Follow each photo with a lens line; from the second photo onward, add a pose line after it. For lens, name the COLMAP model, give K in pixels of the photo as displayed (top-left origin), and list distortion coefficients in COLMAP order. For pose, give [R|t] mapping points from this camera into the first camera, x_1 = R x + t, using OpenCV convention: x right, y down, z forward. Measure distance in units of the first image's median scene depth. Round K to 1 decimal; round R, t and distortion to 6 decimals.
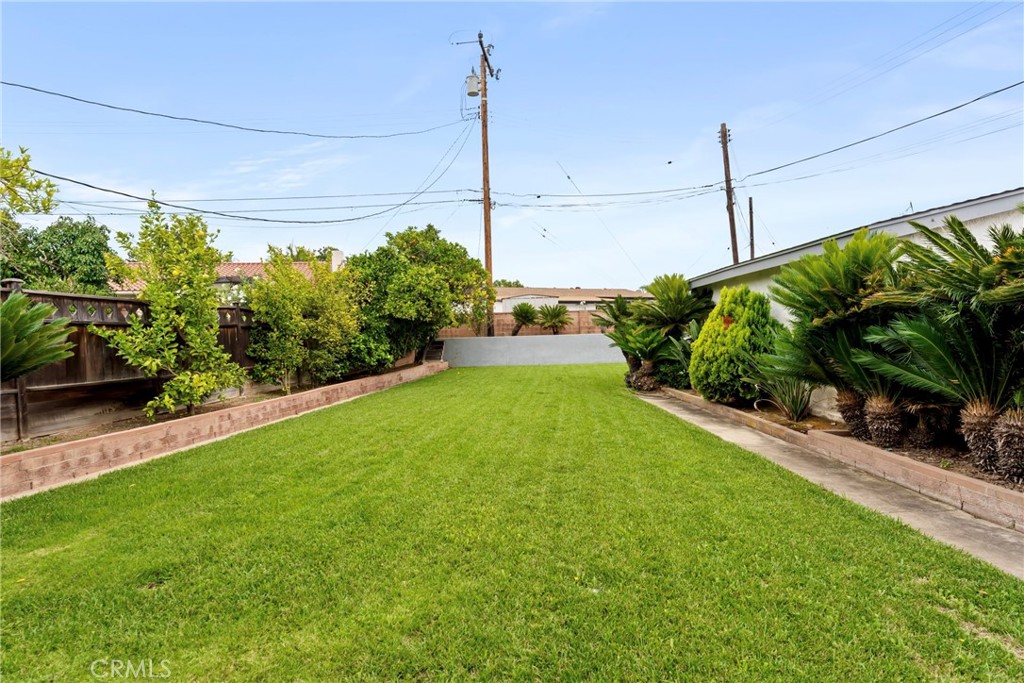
lens RADIAL K [[524.9, 0, 513.1], [0, 524.9, 345.7], [0, 0, 1]] dist [-0.004753, 0.000807]
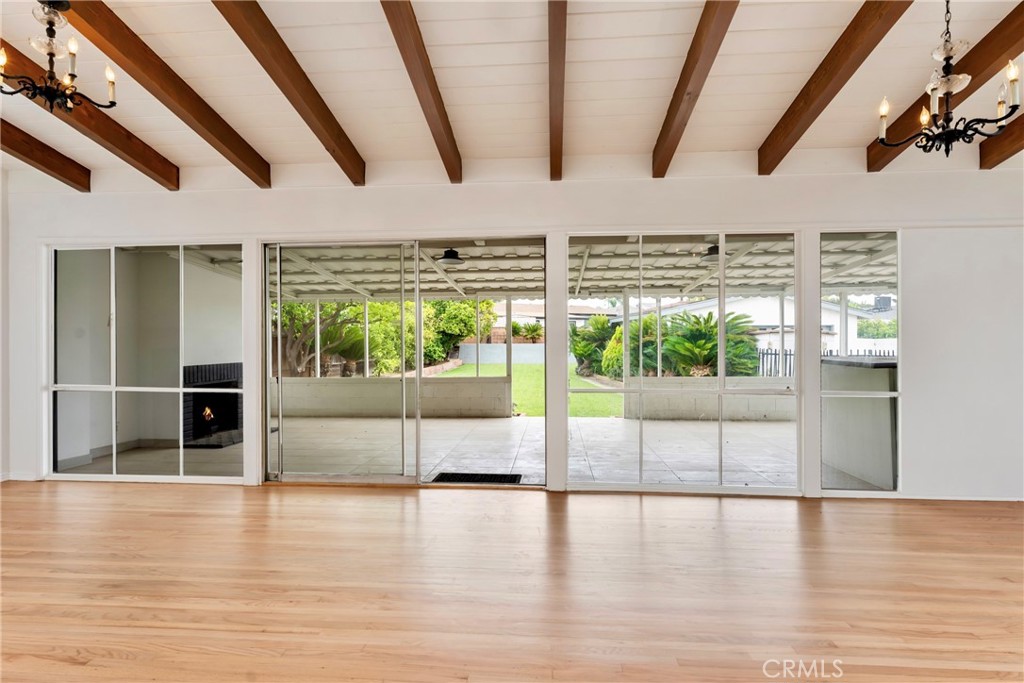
lens RADIAL K [[524.9, 0, 513.1], [0, 524.9, 345.7], [0, 0, 1]] dist [-0.004753, 0.000807]
pose [[0.997857, 0.025586, 0.060221, -0.108252], [-0.025124, 0.999649, -0.008431, -0.001122], [-0.060415, 0.006900, 0.998149, -0.771056]]
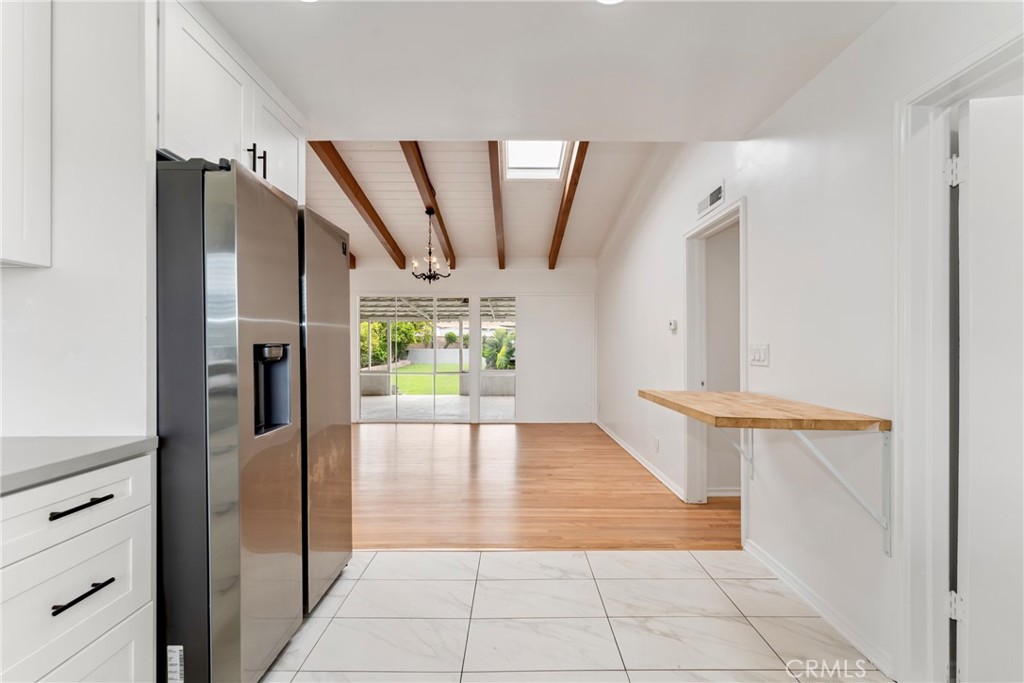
lens RADIAL K [[422.1, 0, 517.4], [0, 422.1, 349.1], [0, 0, 1]] dist [0.001040, 0.000077]
pose [[0.989228, 0.027163, 0.143840, 0.069992], [-0.025524, 0.999587, -0.013233, -0.004906], [-0.144140, 0.009419, 0.989512, -1.008319]]
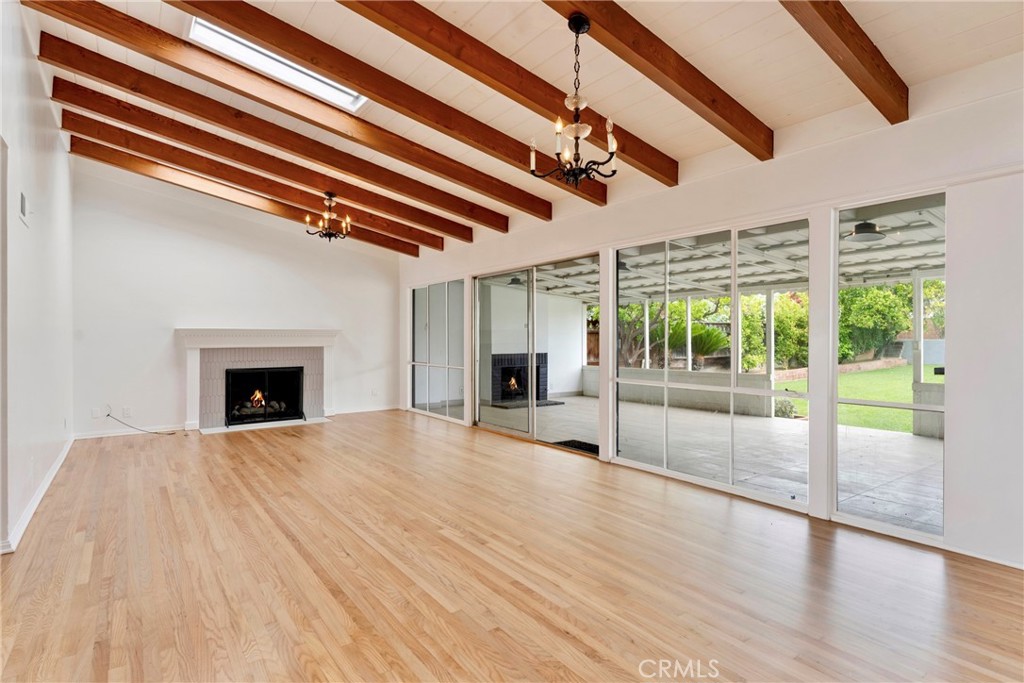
lens RADIAL K [[529.6, 0, 512.0], [0, 529.6, 341.5], [0, 0, 1]] dist [-0.000499, 0.000374]
pose [[0.695930, 0.031705, -0.717409, 0.180012], [-0.027685, 0.999467, 0.017314, -0.009873], [0.717576, 0.007812, 0.696437, -0.776159]]
